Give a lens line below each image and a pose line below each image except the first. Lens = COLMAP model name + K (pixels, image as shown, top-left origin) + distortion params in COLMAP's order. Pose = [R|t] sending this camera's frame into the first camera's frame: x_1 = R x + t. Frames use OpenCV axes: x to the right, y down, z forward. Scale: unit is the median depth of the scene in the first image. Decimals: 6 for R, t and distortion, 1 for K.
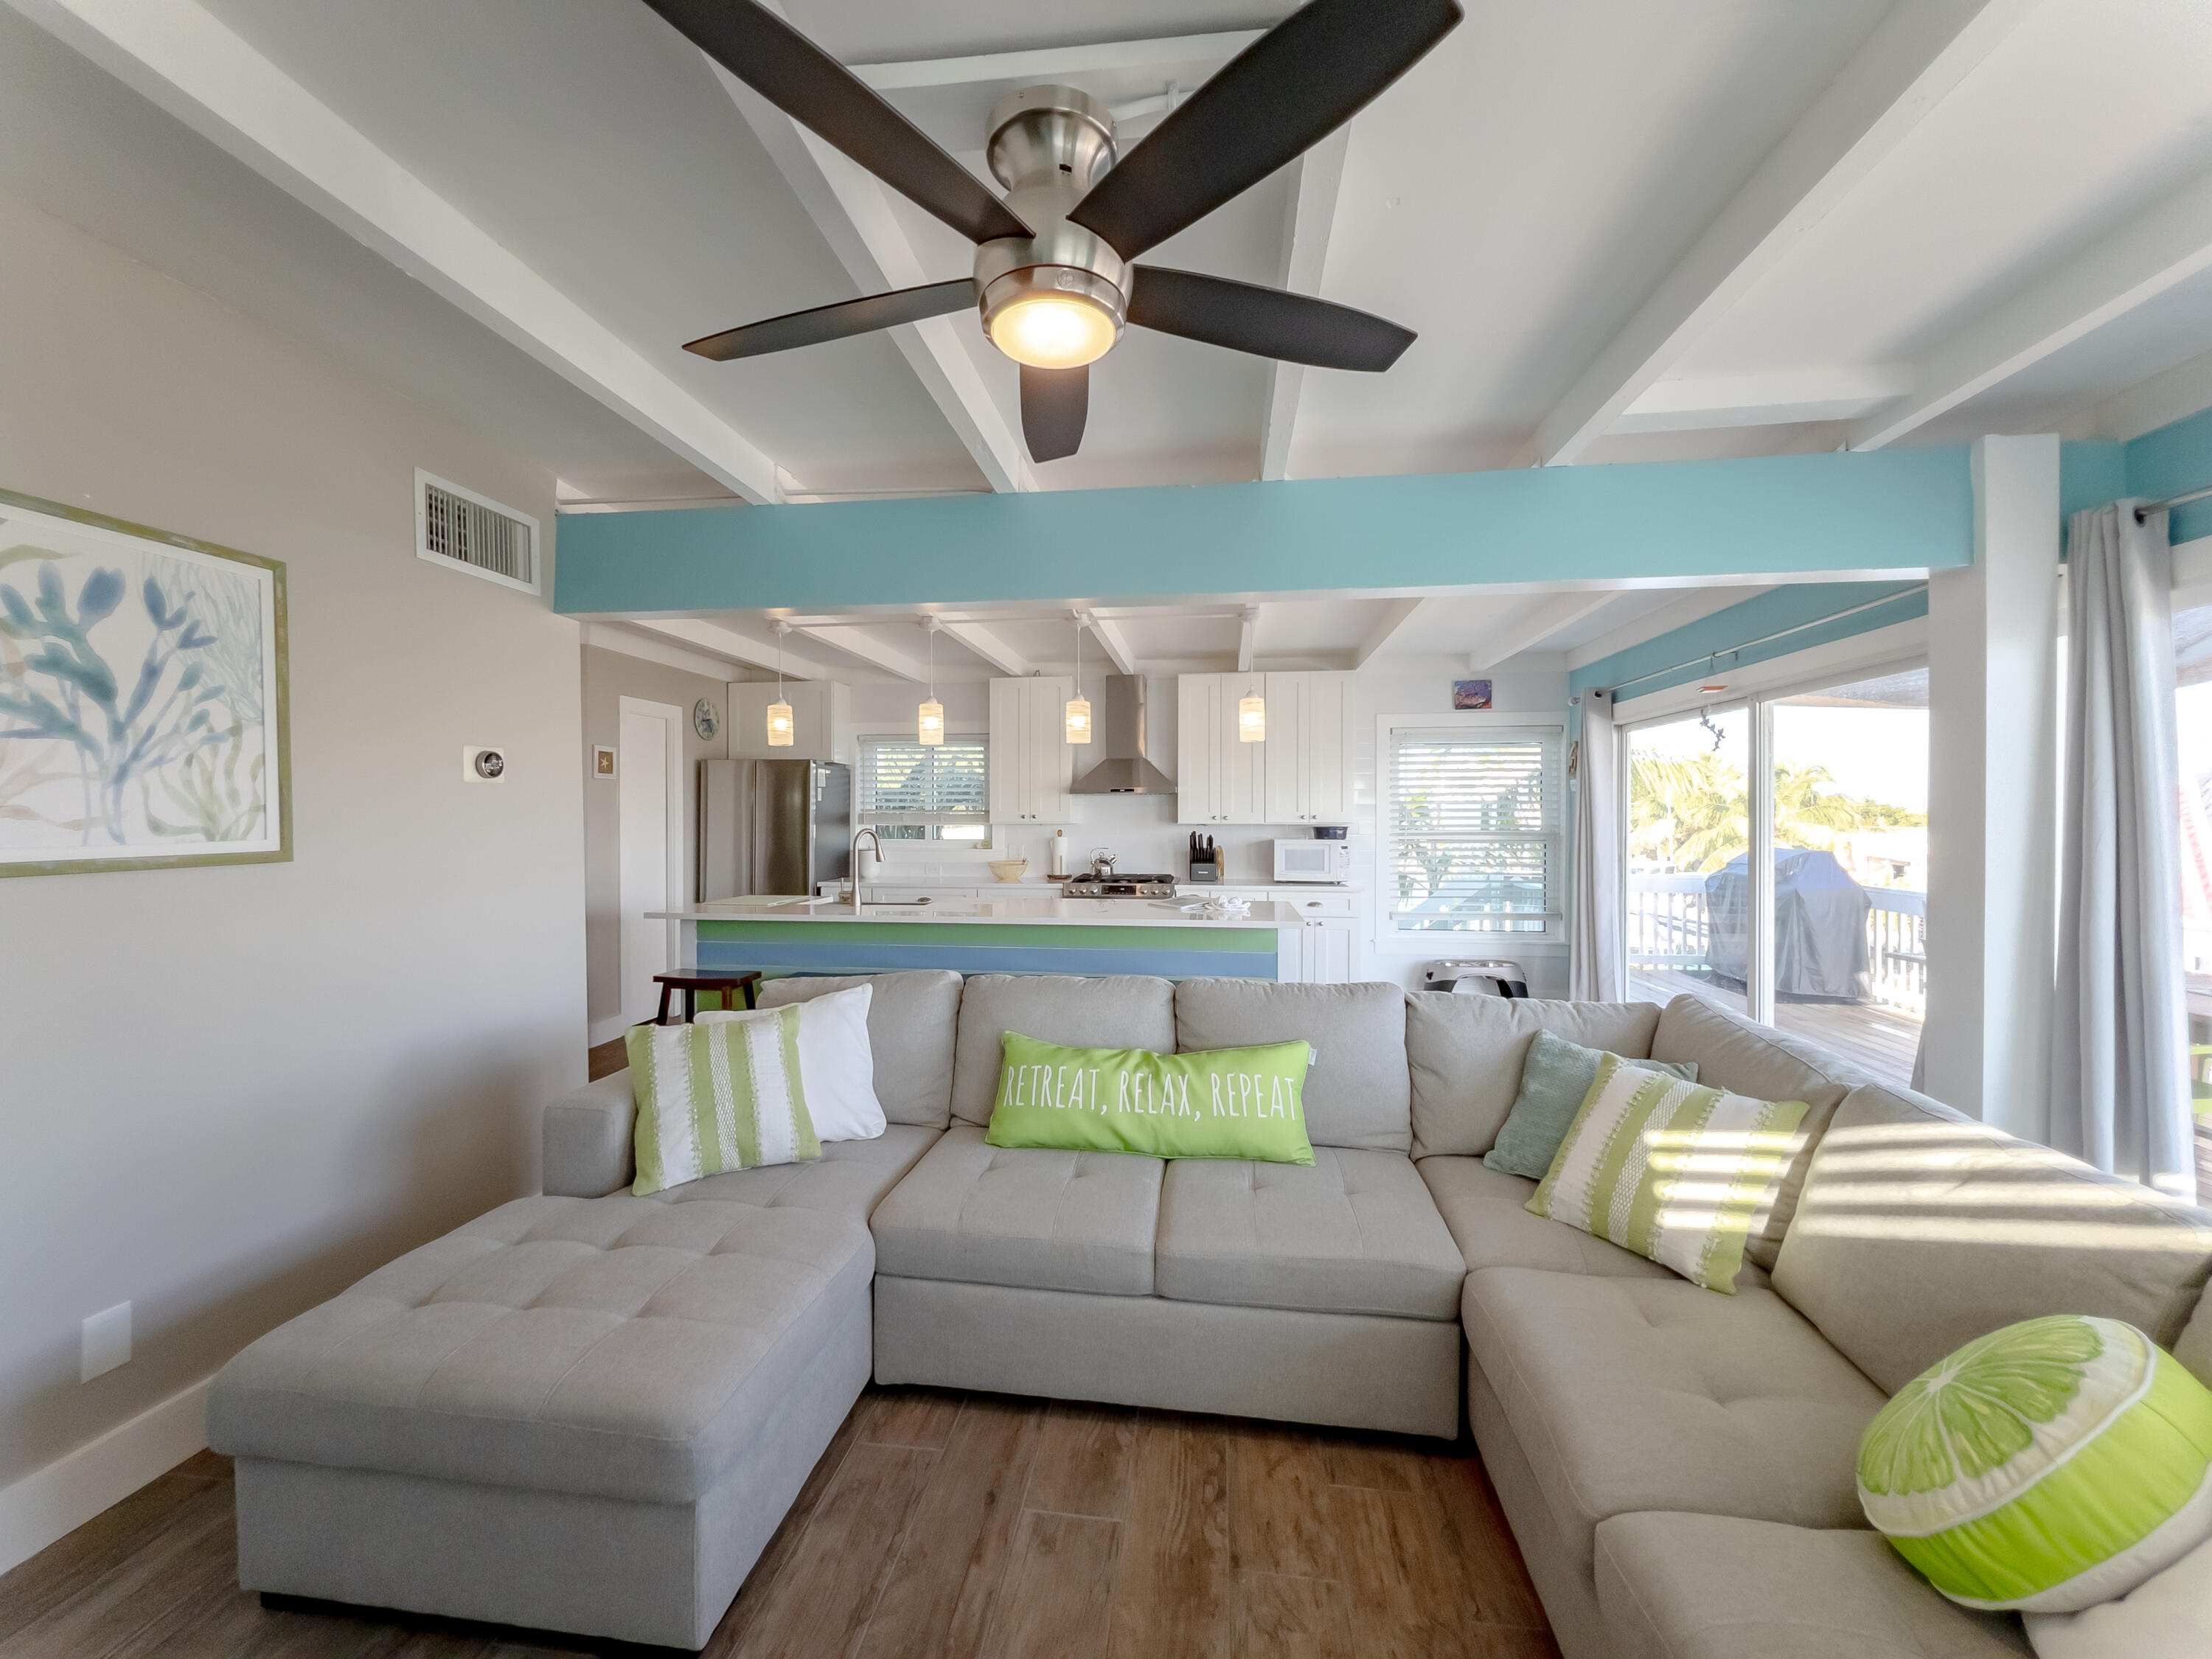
lens RADIAL K [[888.5, 0, 1108.8], [0, 888.5, 816.9], [0, 0, 1]] dist [-0.009062, 0.003709]
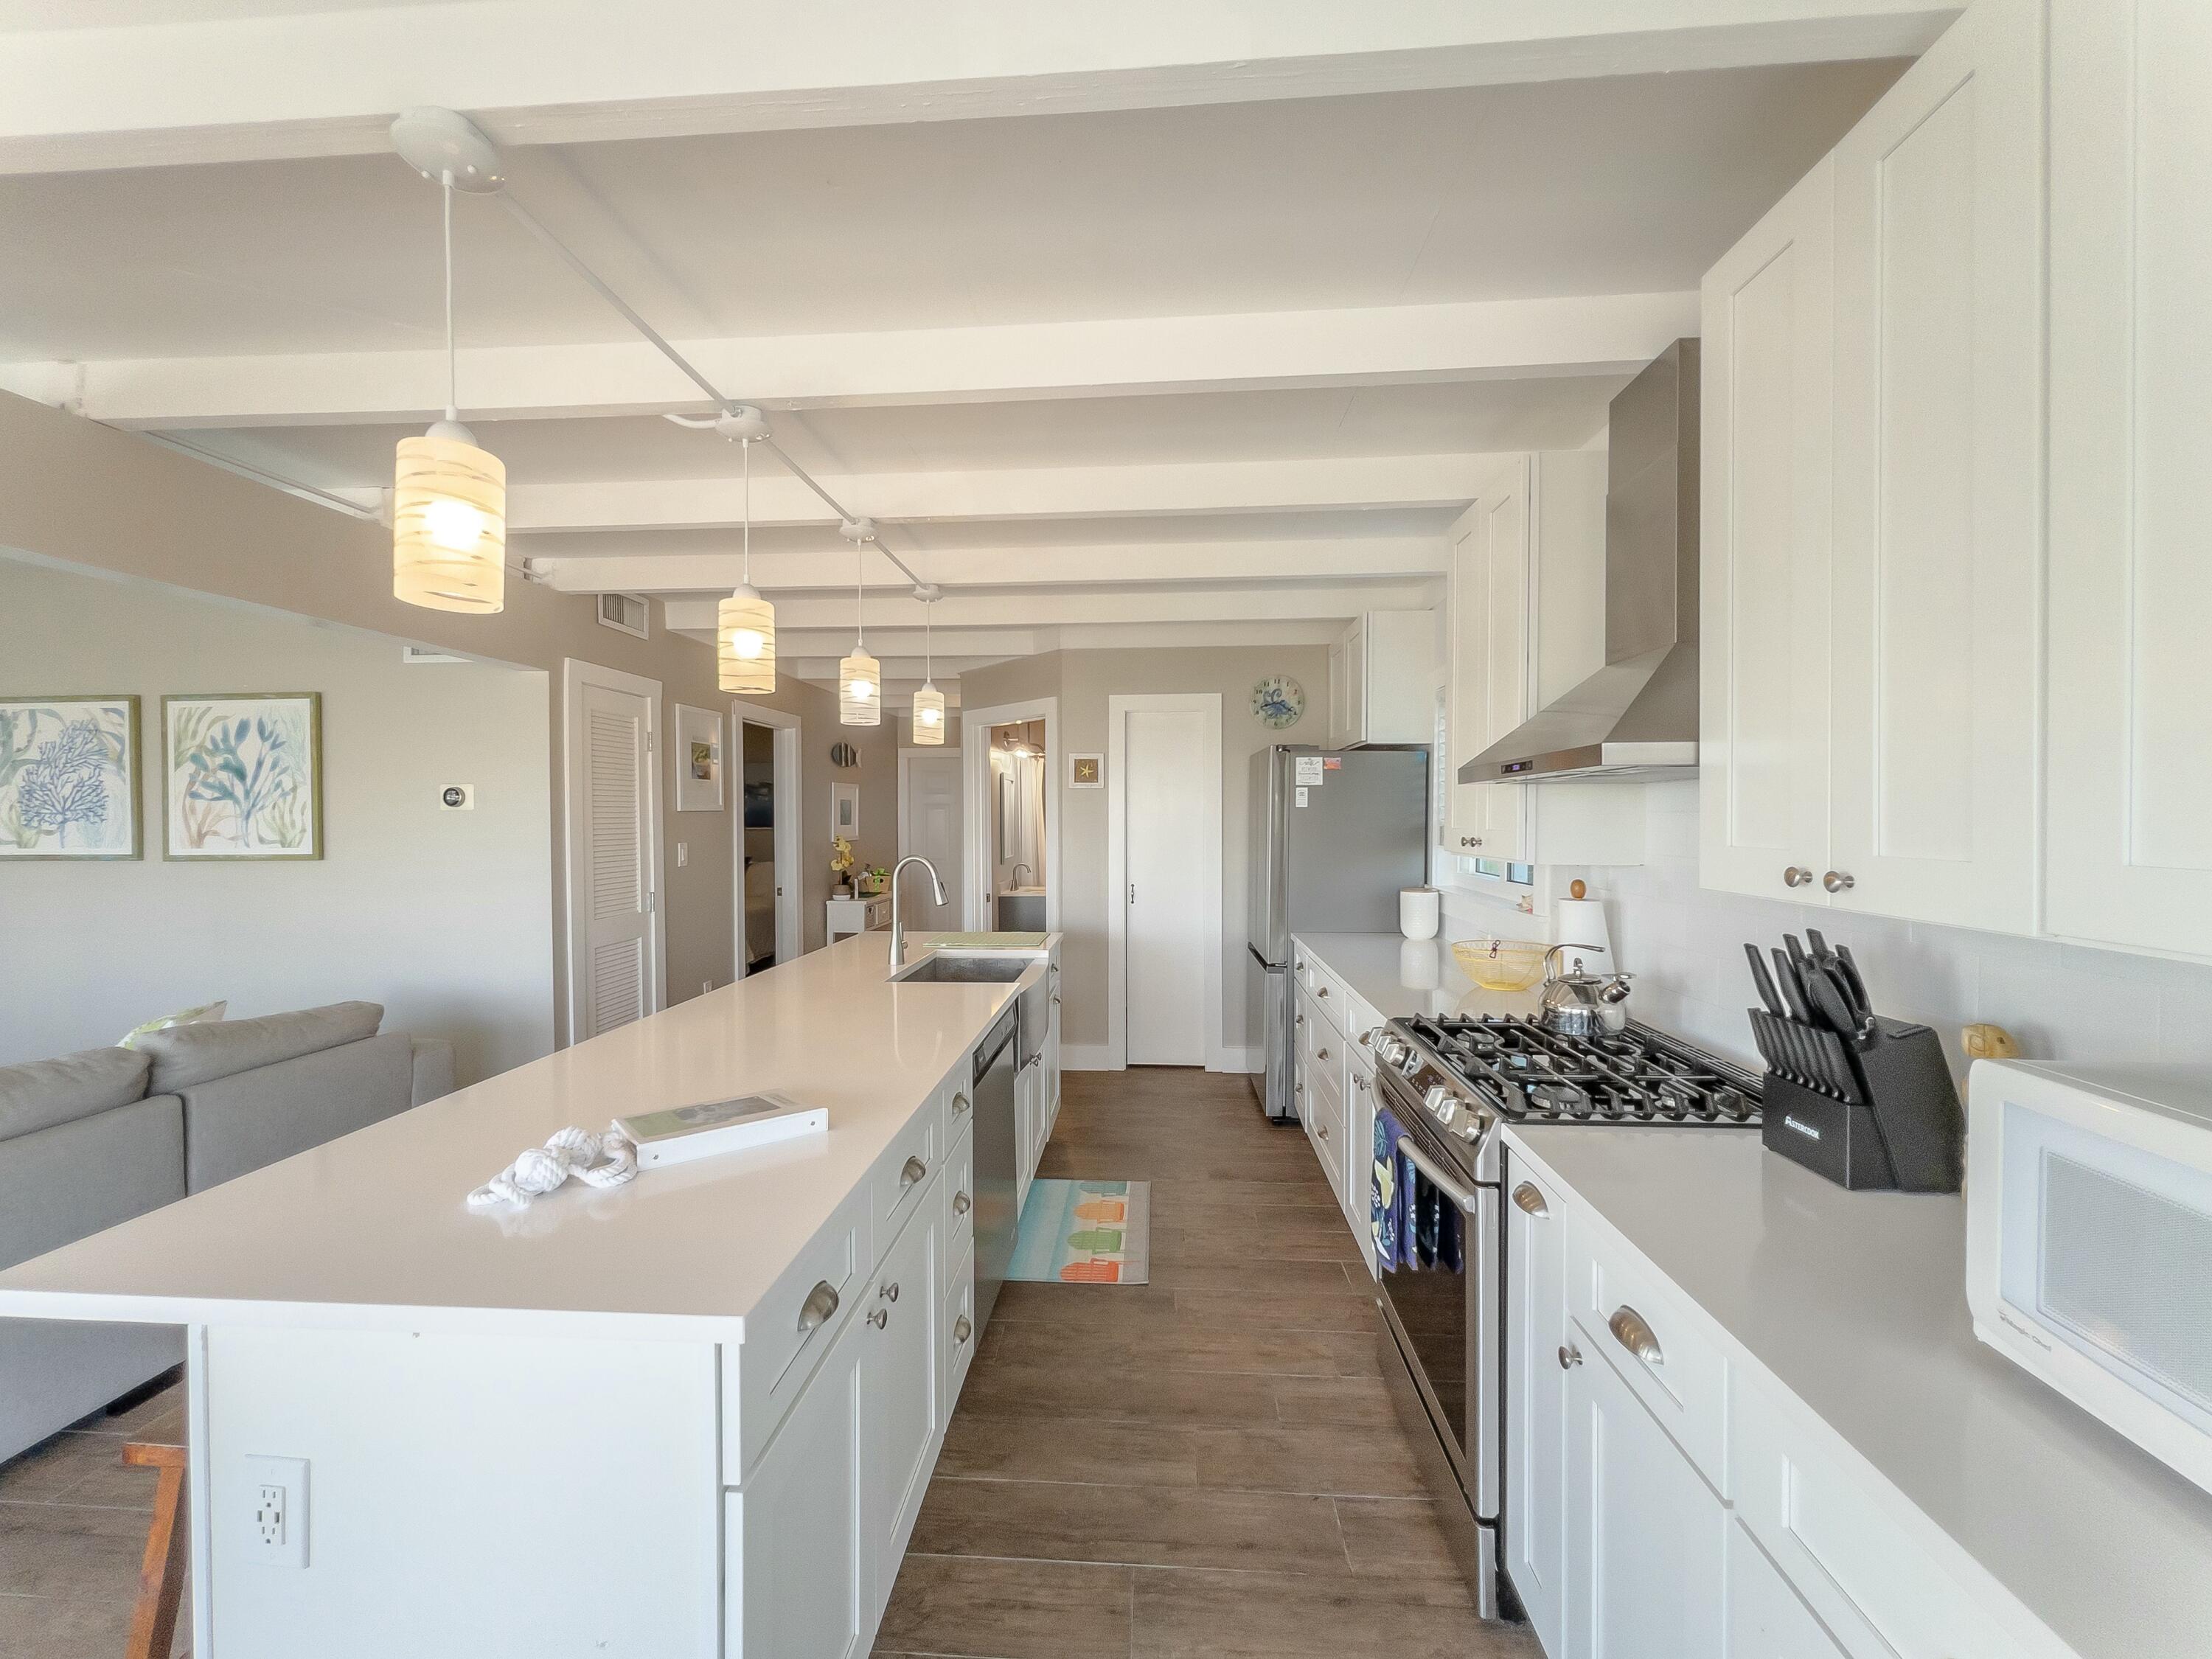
lens RADIAL K [[888.5, 0, 1110.2], [0, 888.5, 827.2], [0, 0, 1]] dist [-0.009062, 0.003709]
pose [[0.060934, 0.016419, -0.998007, 1.048759], [0.000586, 0.999864, 0.016485, -0.049481], [0.998142, -0.001589, 0.060916, 2.769530]]
